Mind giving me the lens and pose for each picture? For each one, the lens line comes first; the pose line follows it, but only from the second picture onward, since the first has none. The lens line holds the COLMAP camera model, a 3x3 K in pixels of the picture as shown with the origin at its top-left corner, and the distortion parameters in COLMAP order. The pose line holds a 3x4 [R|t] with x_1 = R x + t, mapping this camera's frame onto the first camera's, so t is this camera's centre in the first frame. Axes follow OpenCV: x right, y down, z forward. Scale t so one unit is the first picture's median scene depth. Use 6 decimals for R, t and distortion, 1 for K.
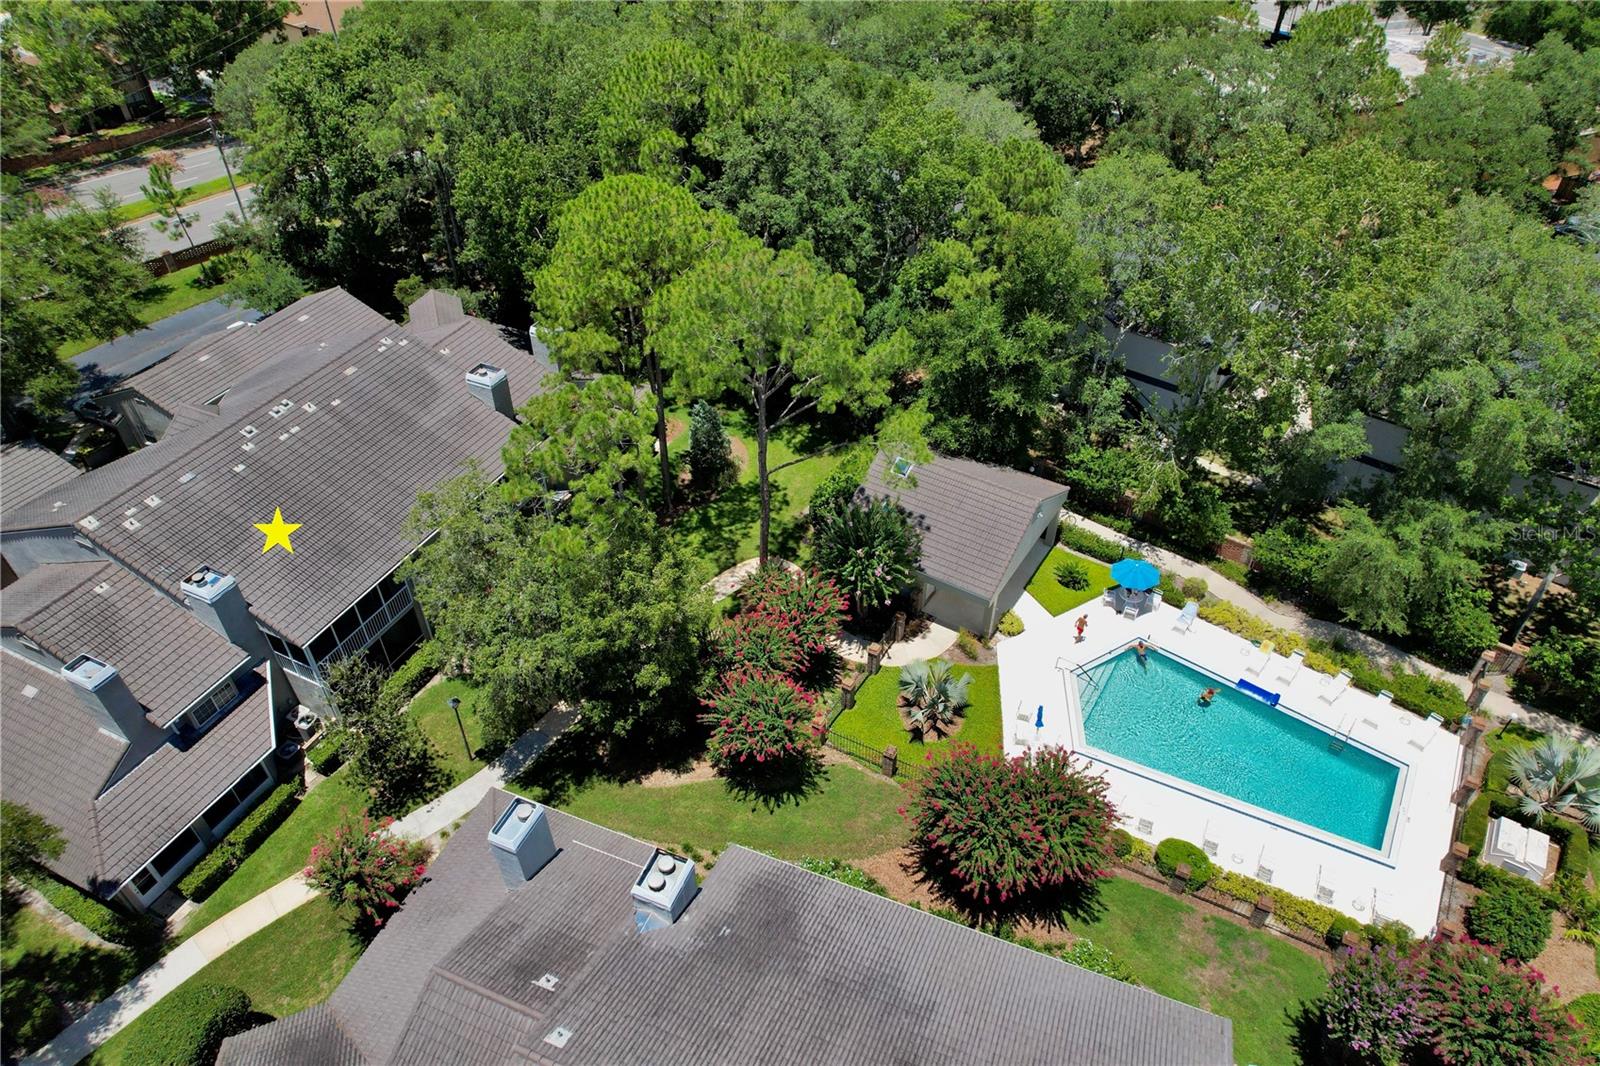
lens RADIAL K [[1023.4, 0, 802.6], [0, 1023.4, 542.8], [0, 0, 1]] dist [-0.073358, 0.073012]
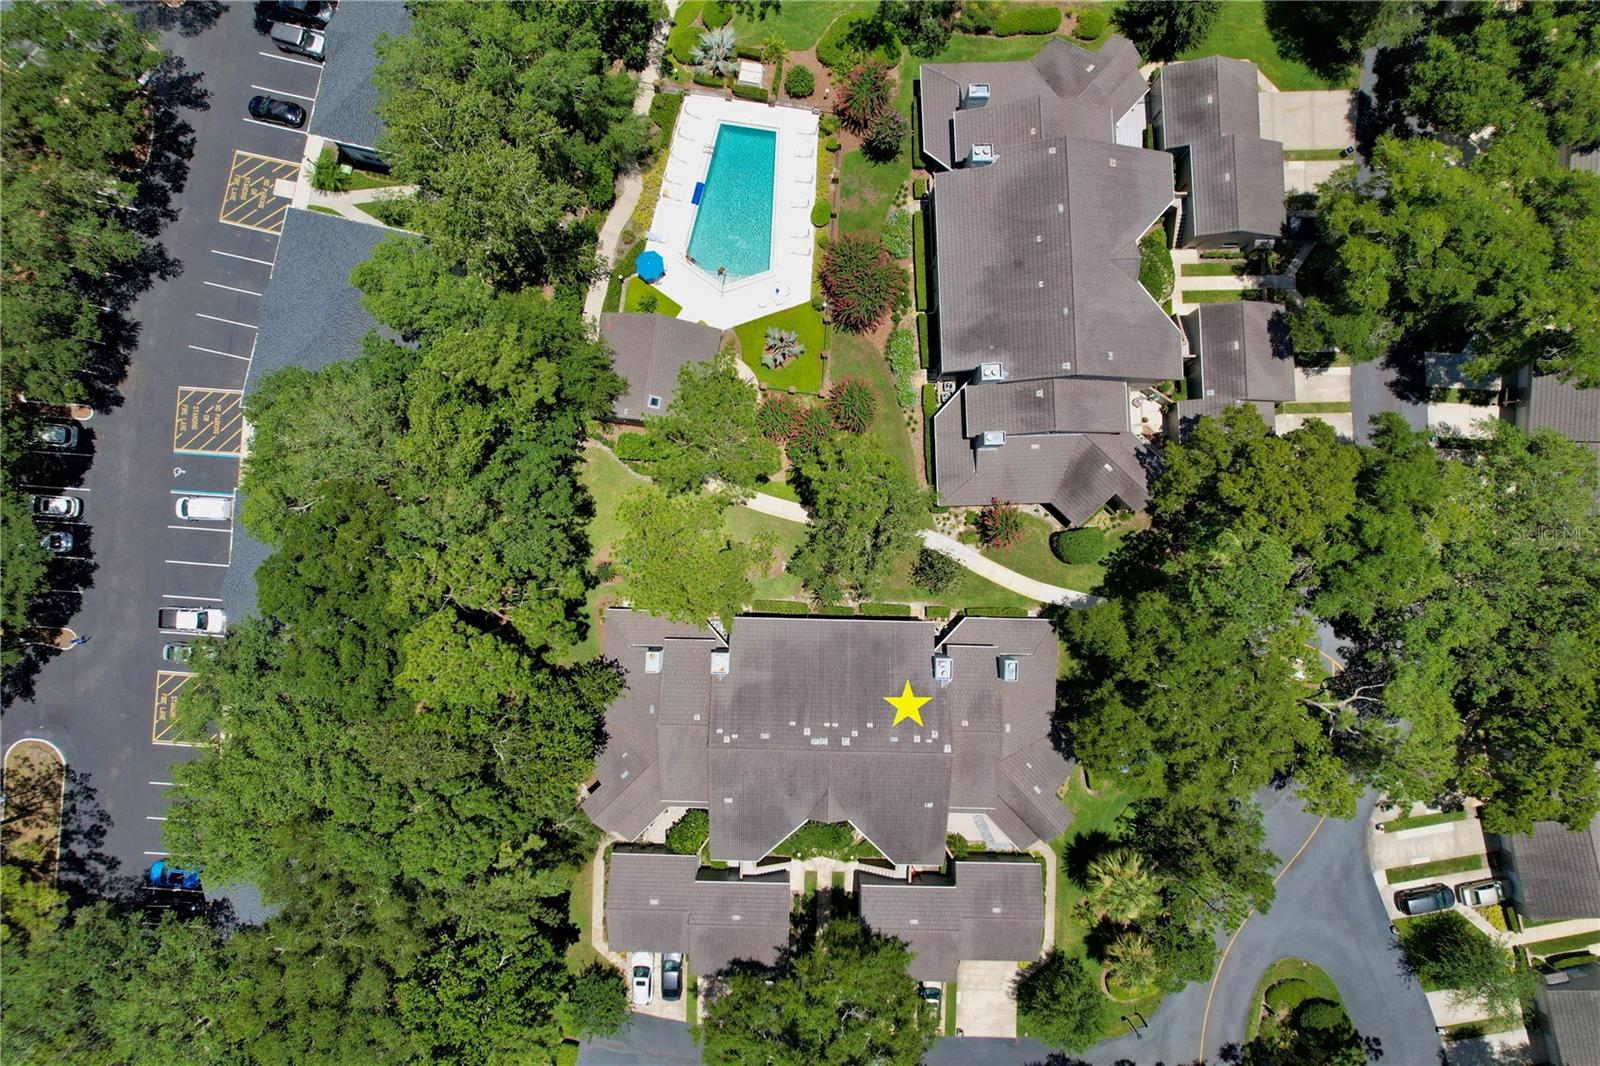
lens RADIAL K [[1023.4, 0, 802.6], [0, 1023.4, 542.8], [0, 0, 1]] dist [-0.073358, 0.073012]
pose [[-0.408561, -0.912560, 0.017675, -0.278394], [0.596404, -0.252256, 0.762016, -1.480936], [-0.690927, 0.321872, 0.647316, -0.152808]]
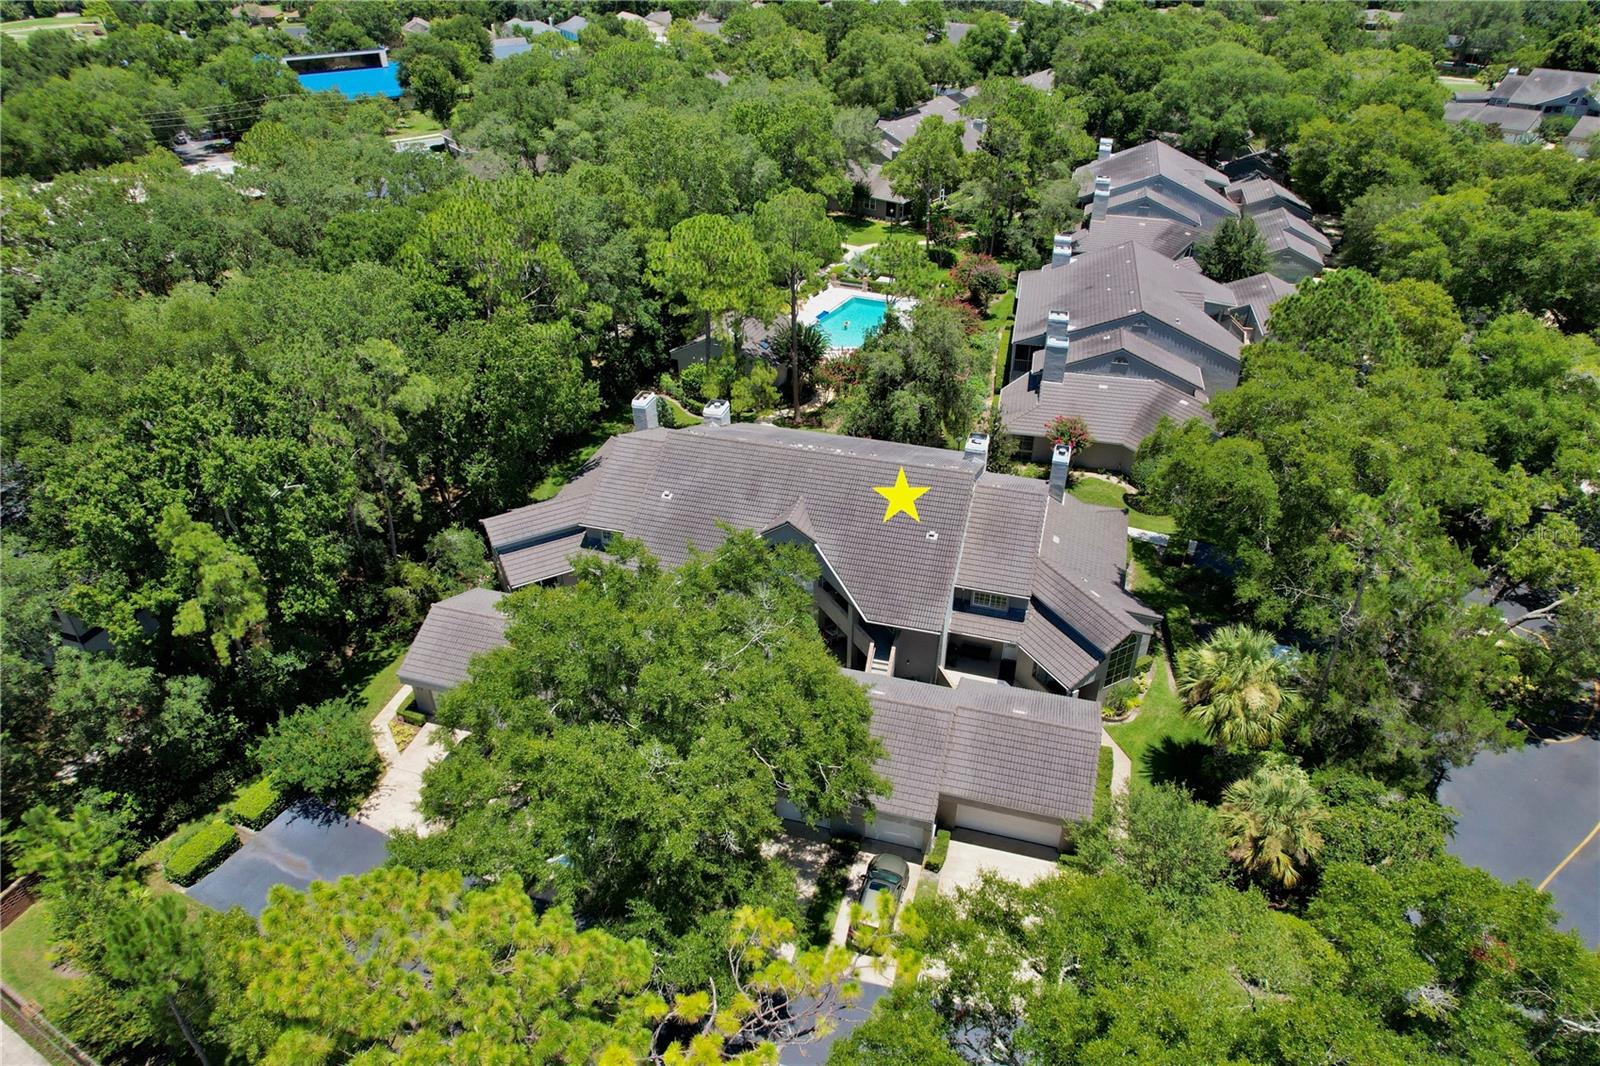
lens RADIAL K [[1023.4, 0, 802.6], [0, 1023.4, 542.8], [0, 0, 1]] dist [-0.073358, 0.073012]
pose [[-0.158555, -0.542614, 0.824882, -1.846711], [0.646087, 0.574732, 0.502250, -0.800214], [-0.746614, 0.612580, 0.259449, 0.844959]]
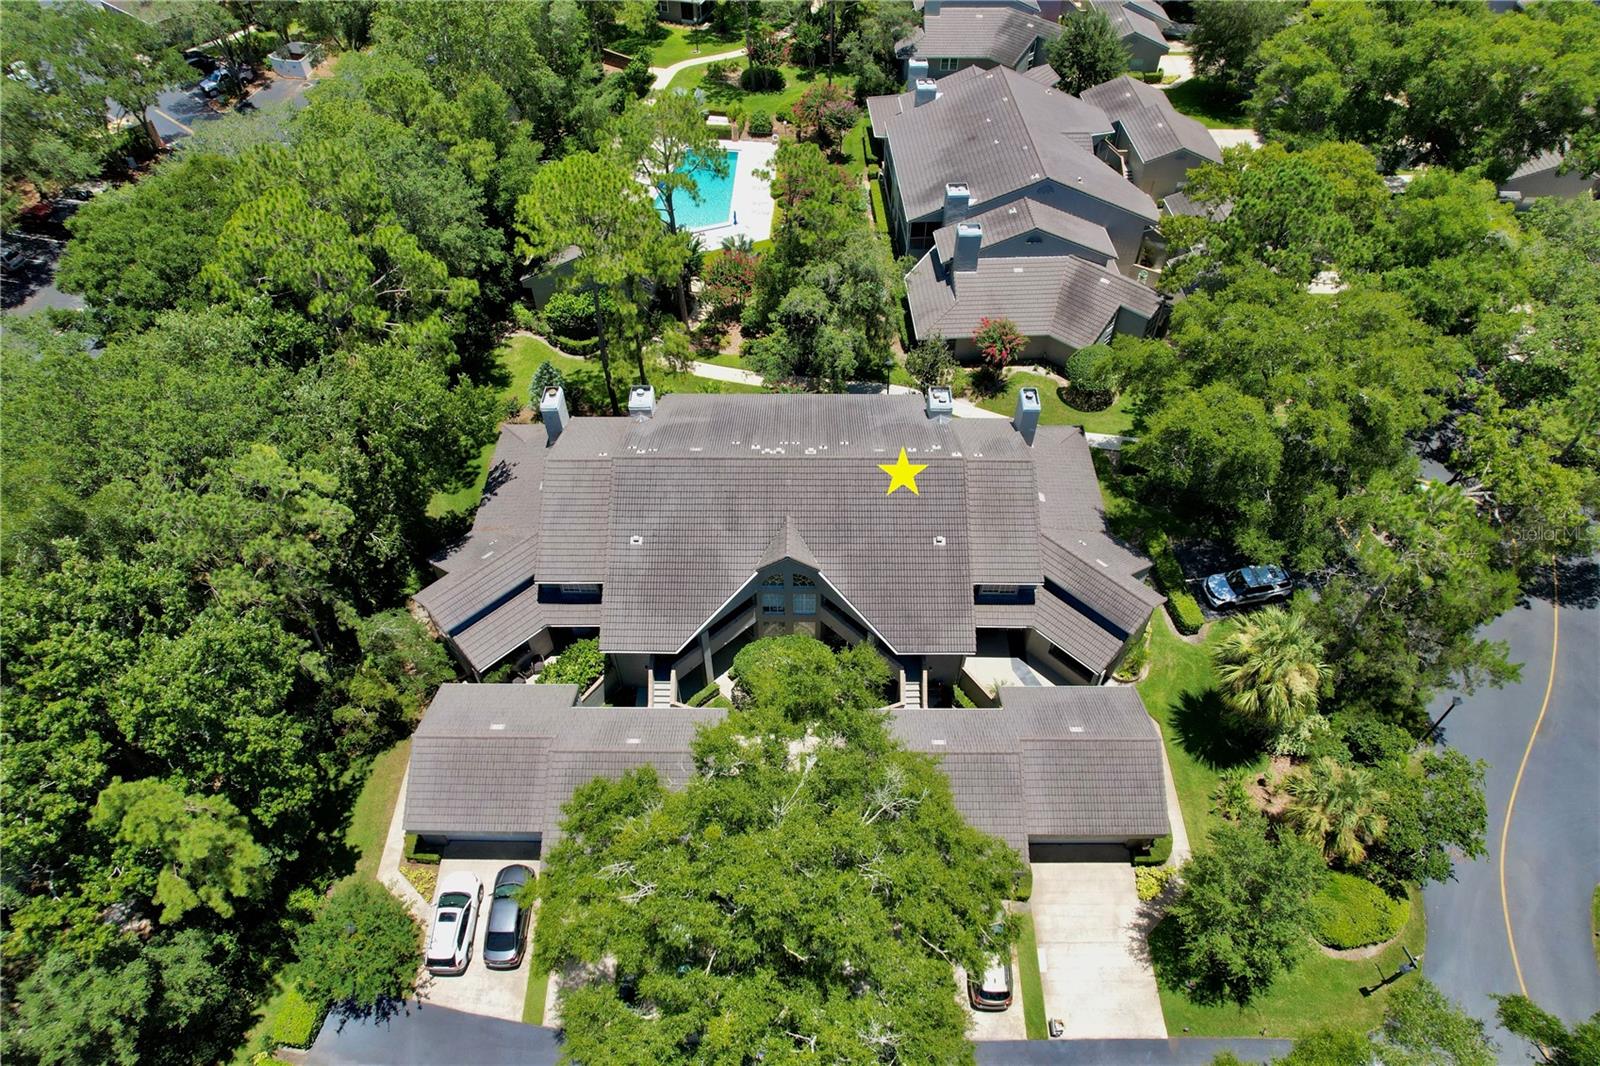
lens RADIAL K [[1023.4, 0, 802.6], [0, 1023.4, 542.8], [0, 0, 1]] dist [-0.073358, 0.073012]
pose [[-0.423874, -0.678994, 0.599414, -1.454423], [0.590434, 0.294706, 0.751356, -1.064503], [-0.686818, 0.672395, 0.275983, 0.829439]]
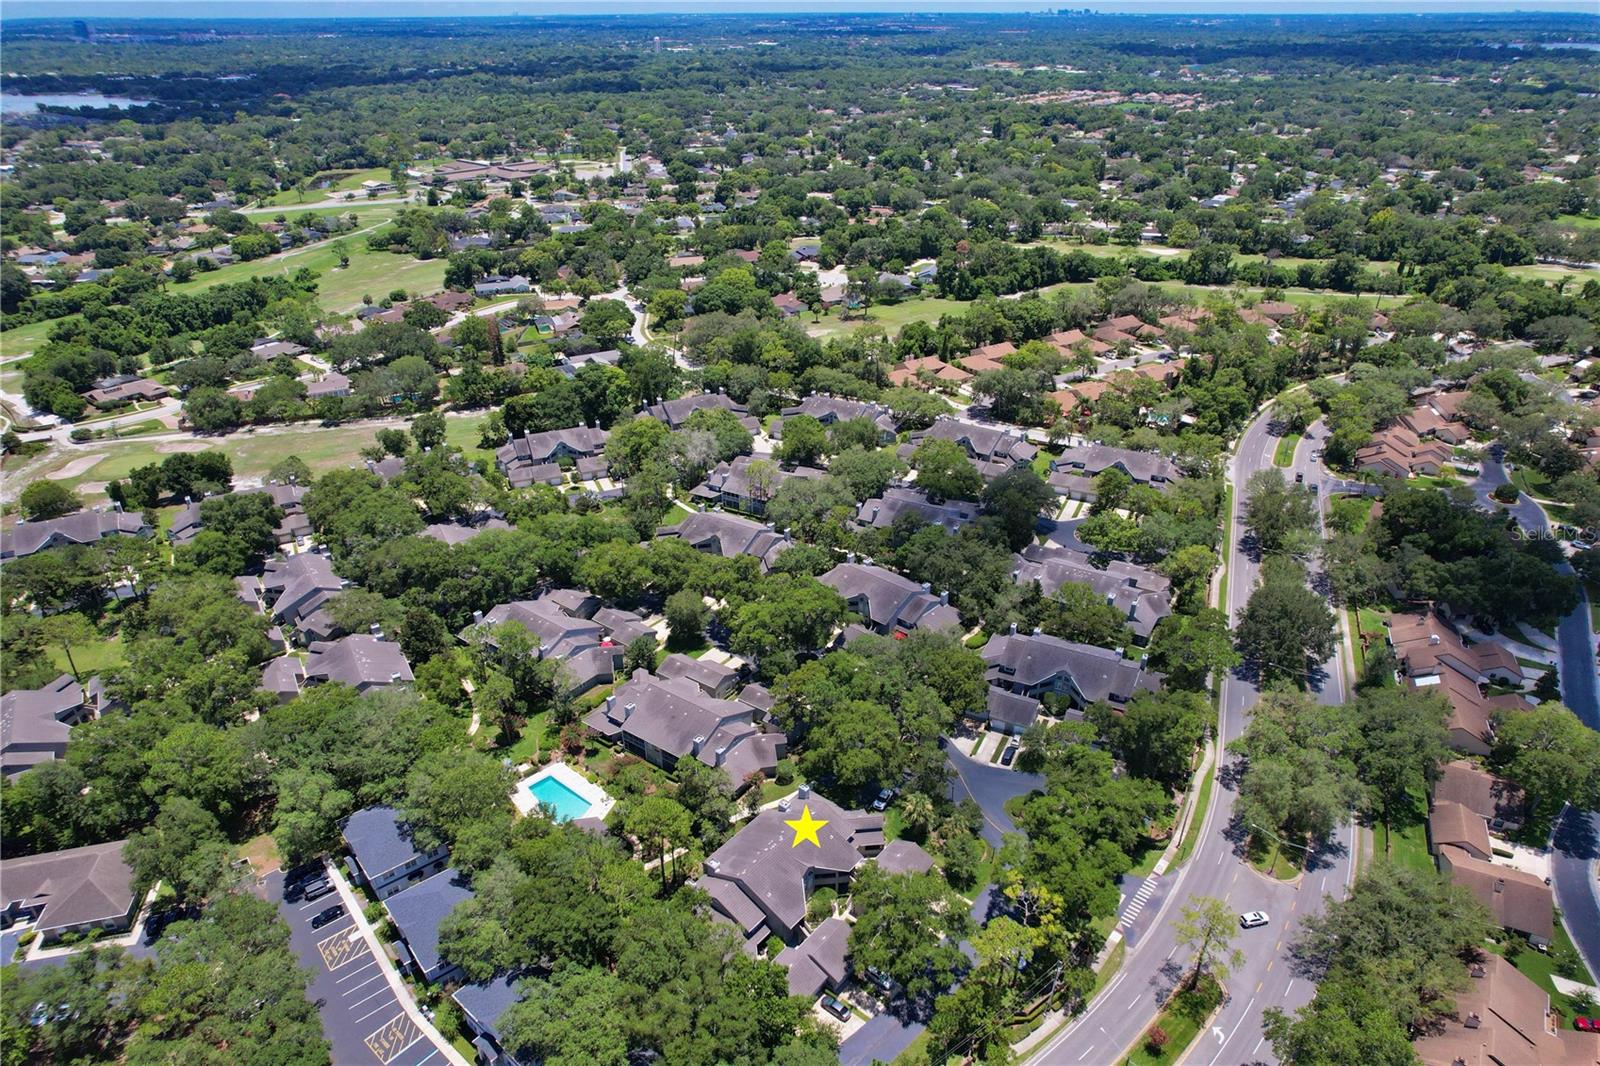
lens RADIAL K [[1023.4, 0, 802.6], [0, 1023.4, 542.8], [0, 0, 1]] dist [-0.073358, 0.073012]
pose [[-0.972240, -0.103661, 0.209771, -1.375644], [0.157372, 0.373753, 0.914080, -4.048616], [-0.173157, 0.921717, -0.347064, 1.392892]]
